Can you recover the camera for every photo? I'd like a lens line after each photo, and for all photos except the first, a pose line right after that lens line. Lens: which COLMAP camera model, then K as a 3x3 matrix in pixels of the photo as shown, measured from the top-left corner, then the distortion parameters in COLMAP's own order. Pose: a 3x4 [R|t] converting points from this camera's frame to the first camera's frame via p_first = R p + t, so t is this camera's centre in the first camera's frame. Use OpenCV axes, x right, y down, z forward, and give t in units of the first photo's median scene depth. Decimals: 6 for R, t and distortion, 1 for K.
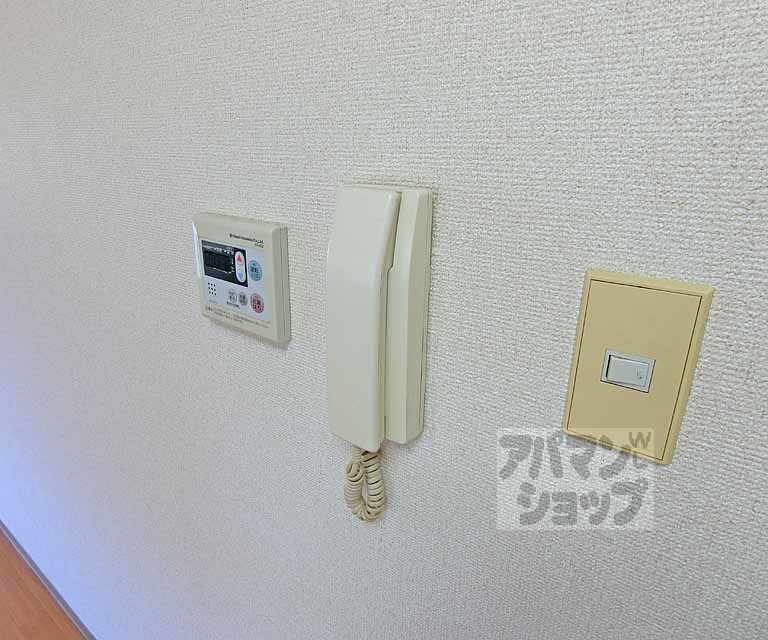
lens RADIAL K [[496.5, 0, 383.0], [0, 496.5, 314.8], [0, 0, 1]] dist [-0.010298, -0.003845]
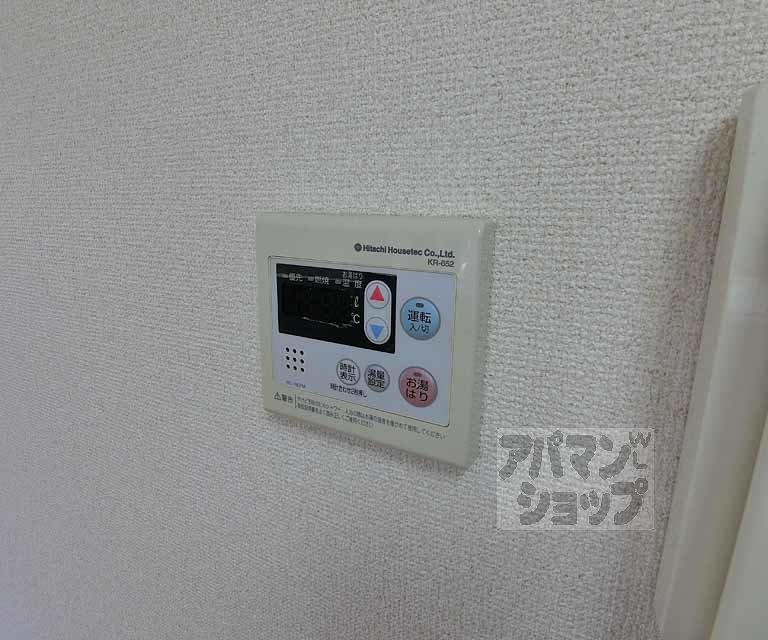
lens RADIAL K [[496.5, 0, 383.0], [0, 496.5, 314.8], [0, 0, 1]] dist [-0.010298, -0.003845]
pose [[0.992669, -0.038959, 0.114411, -0.331195], [0.050603, 0.993629, -0.100699, -0.044593], [-0.109759, 0.105750, 0.988317, 0.515382]]
